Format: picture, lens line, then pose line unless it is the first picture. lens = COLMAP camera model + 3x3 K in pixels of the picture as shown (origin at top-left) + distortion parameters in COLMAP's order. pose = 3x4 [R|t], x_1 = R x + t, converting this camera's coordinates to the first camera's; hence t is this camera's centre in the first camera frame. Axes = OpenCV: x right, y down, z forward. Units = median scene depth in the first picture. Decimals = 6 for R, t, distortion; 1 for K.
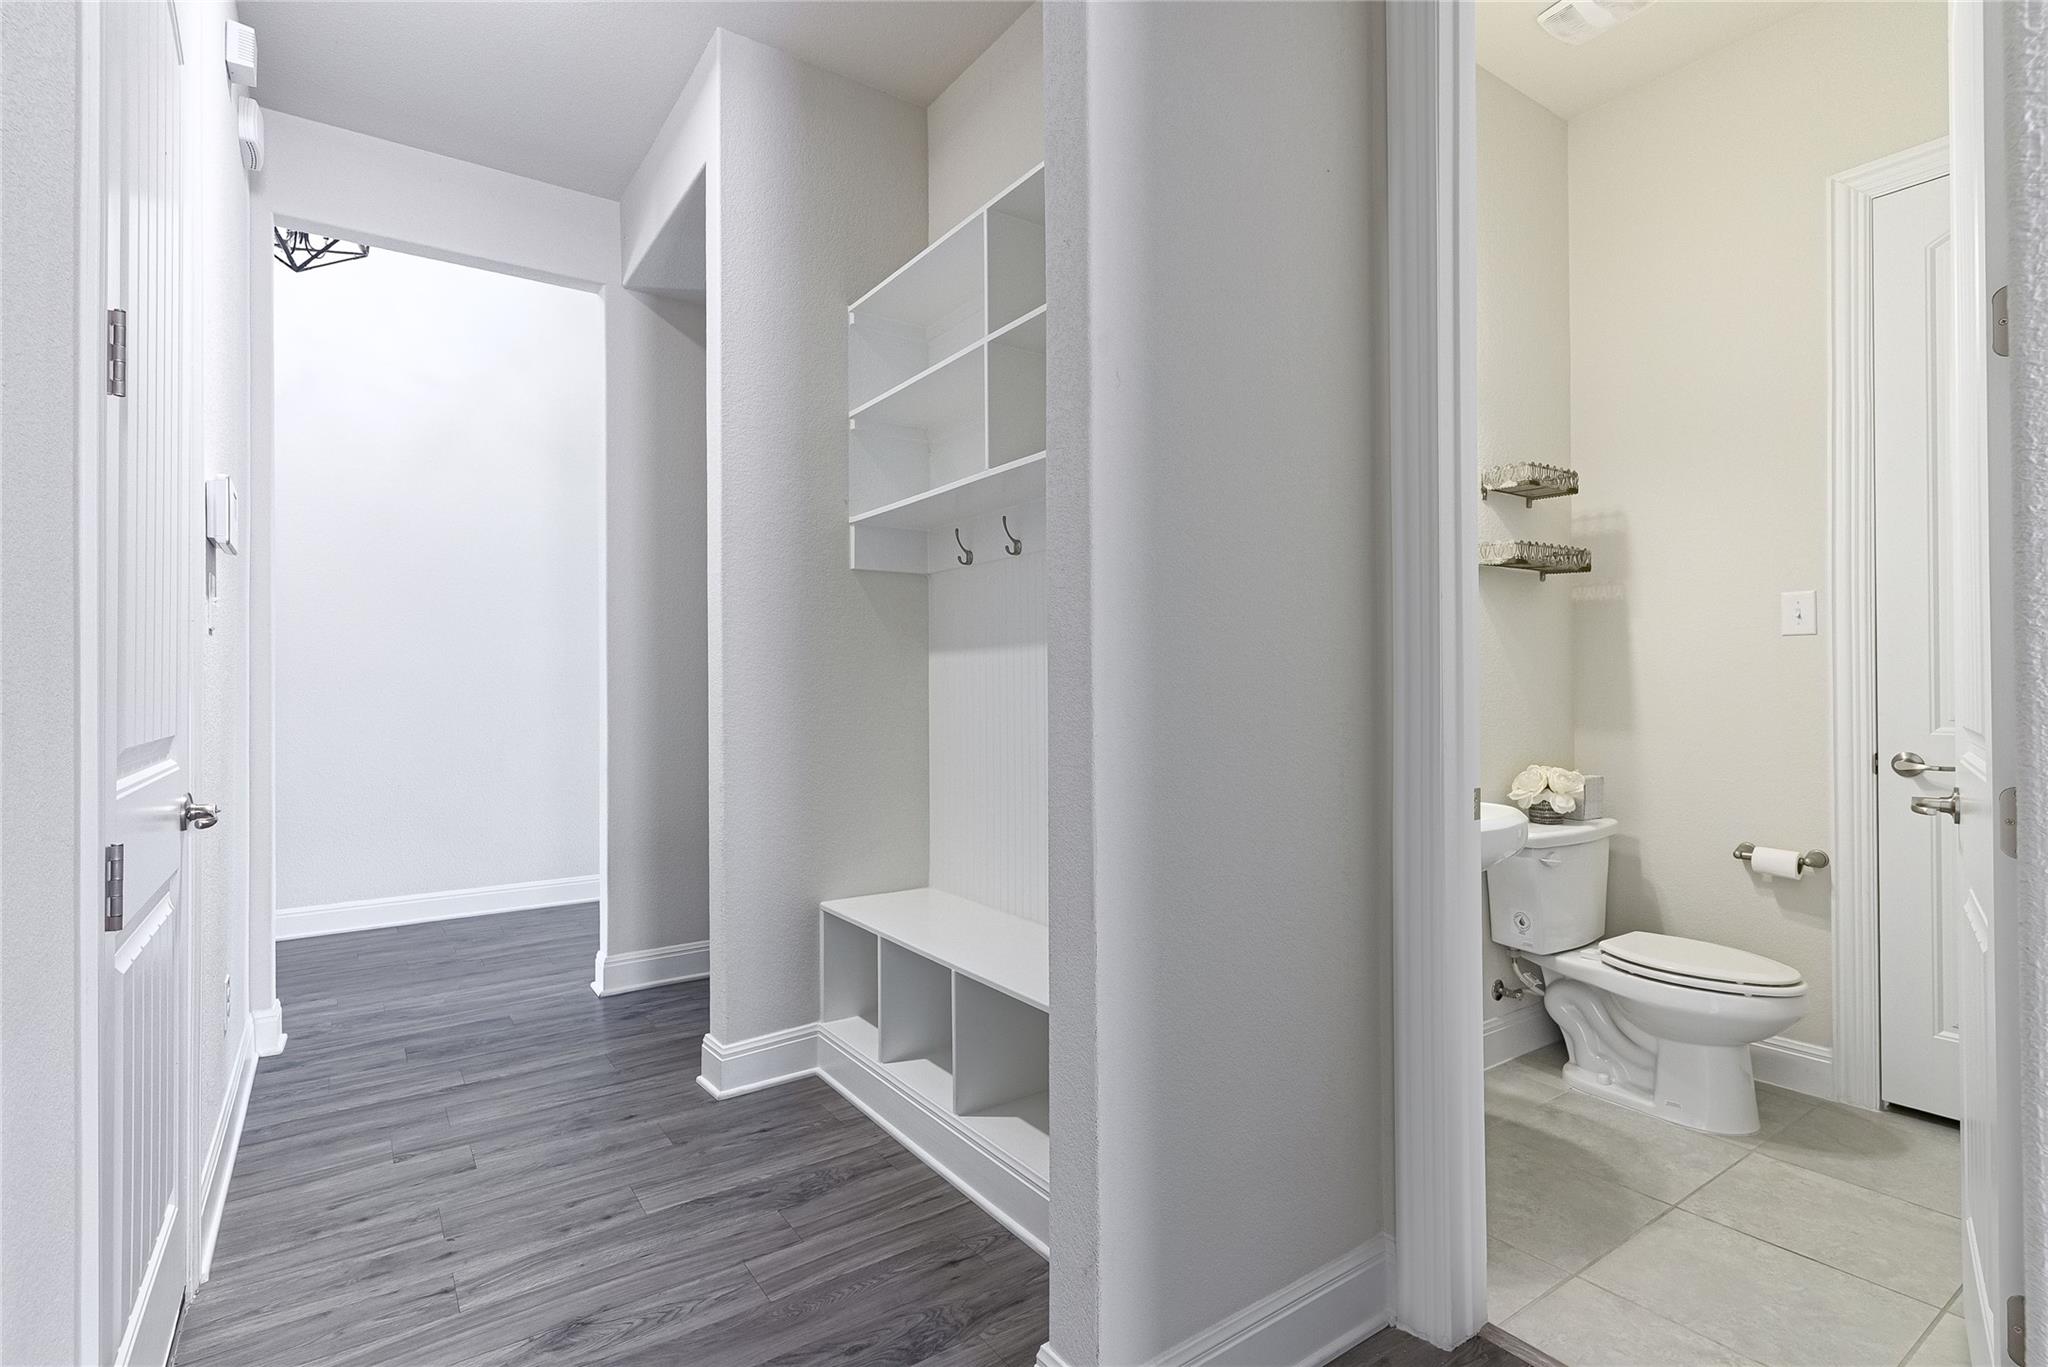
lens RADIAL K [[976.7, 0, 1017.0], [0, 976.7, 682.6], [0, 0, 1]] dist [0.001864, -0.000160]
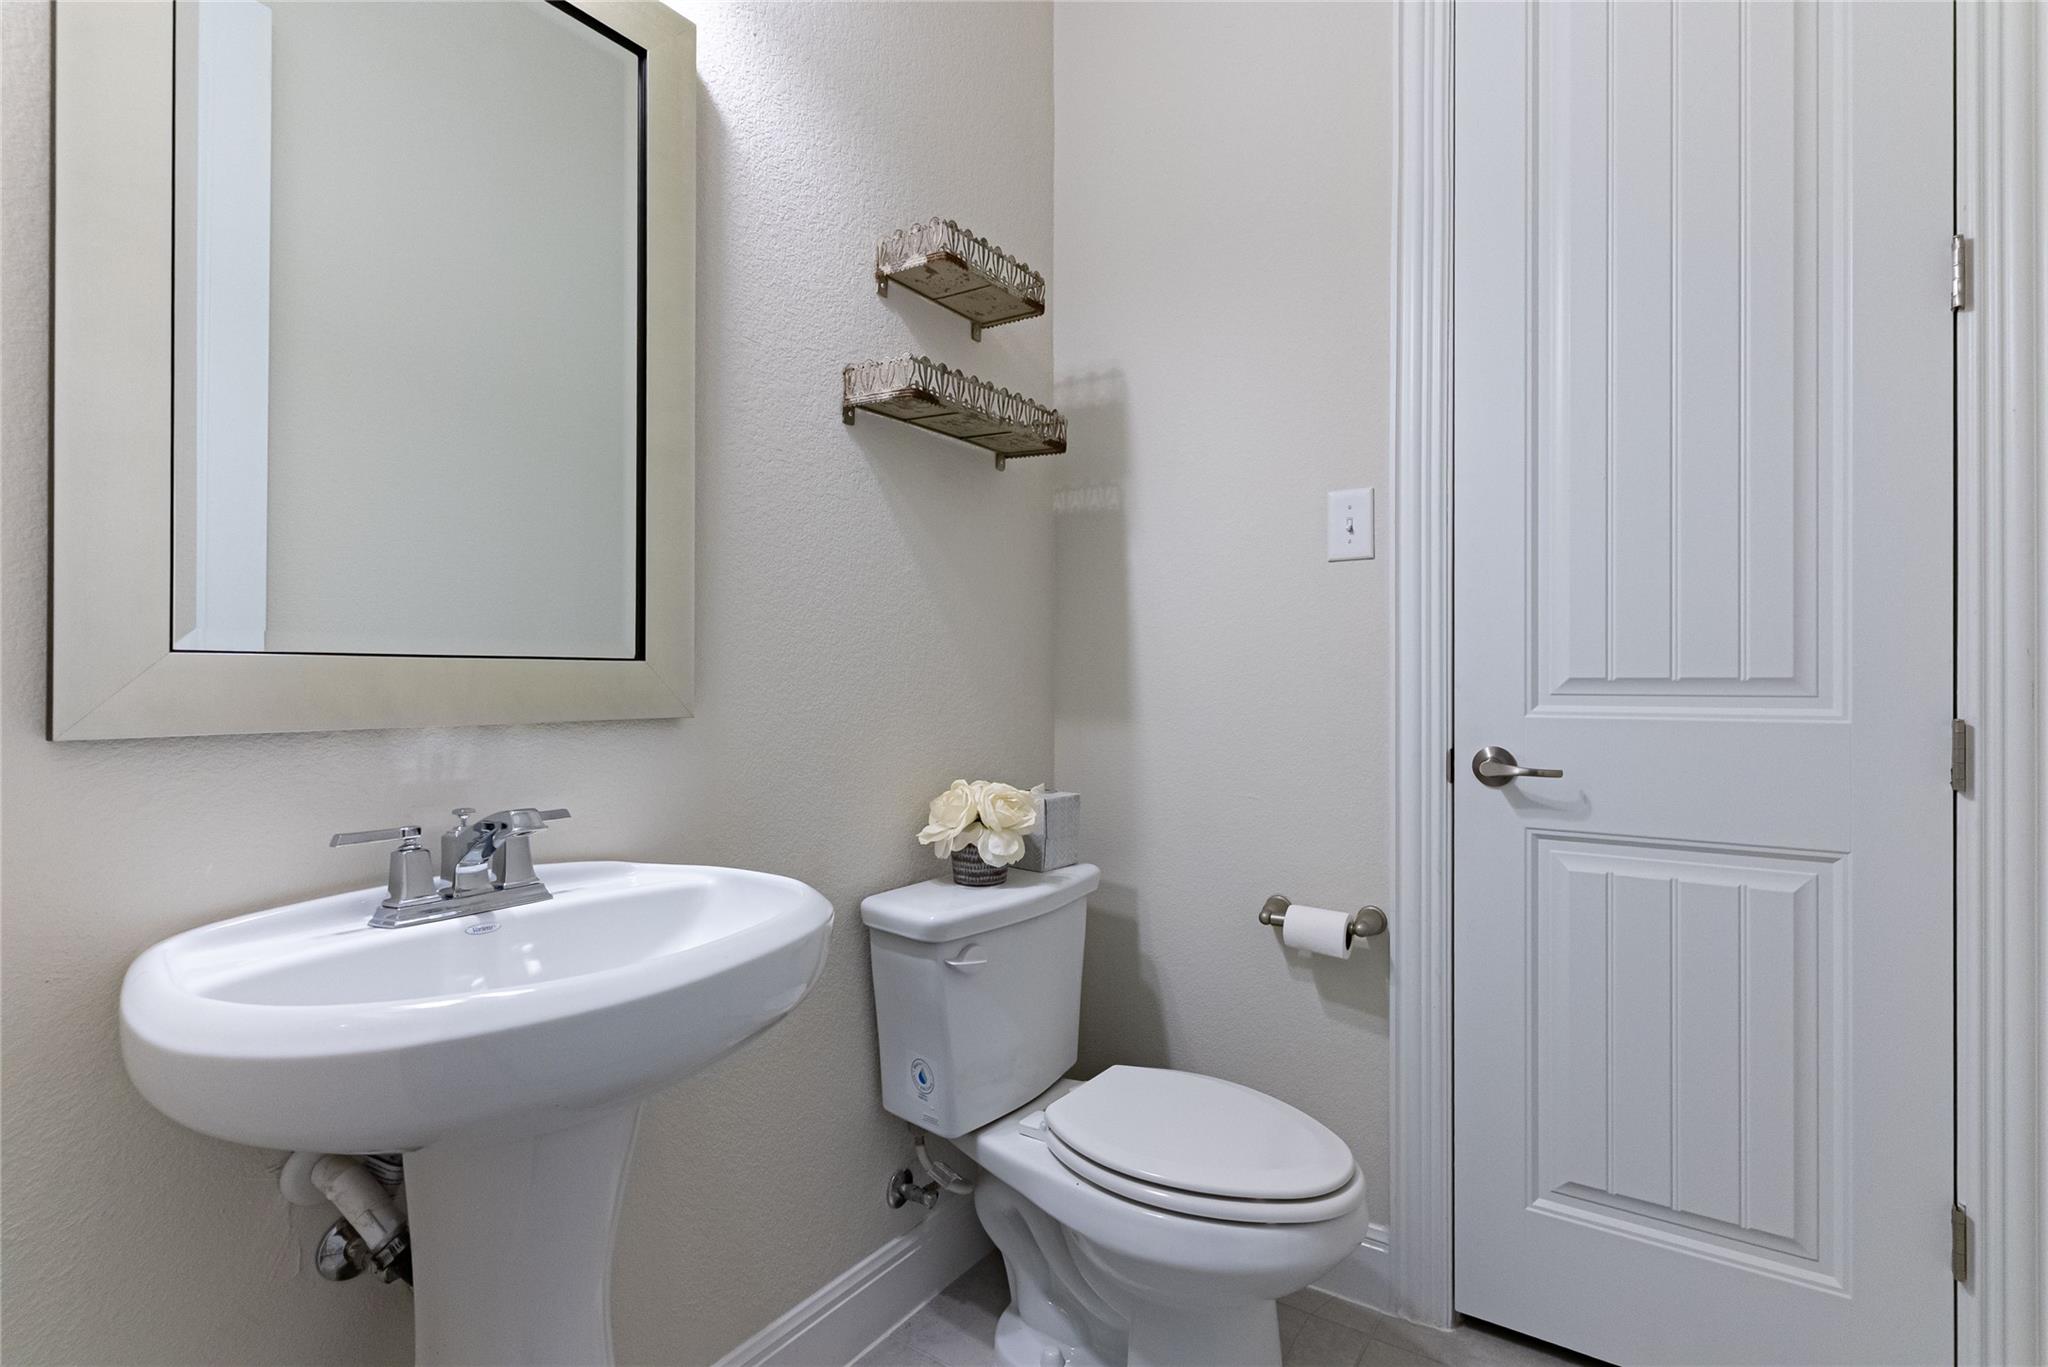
lens RADIAL K [[976.7, 0, 1027.5], [0, 976.7, 684.7], [0, 0, 1]] dist [0.001864, -0.000160]
pose [[0.931557, 0.006528, 0.363538, 0.372811], [-0.007303, 0.999973, 0.000757, 0.030564], [-0.363523, -0.003360, 0.931579, 0.481887]]
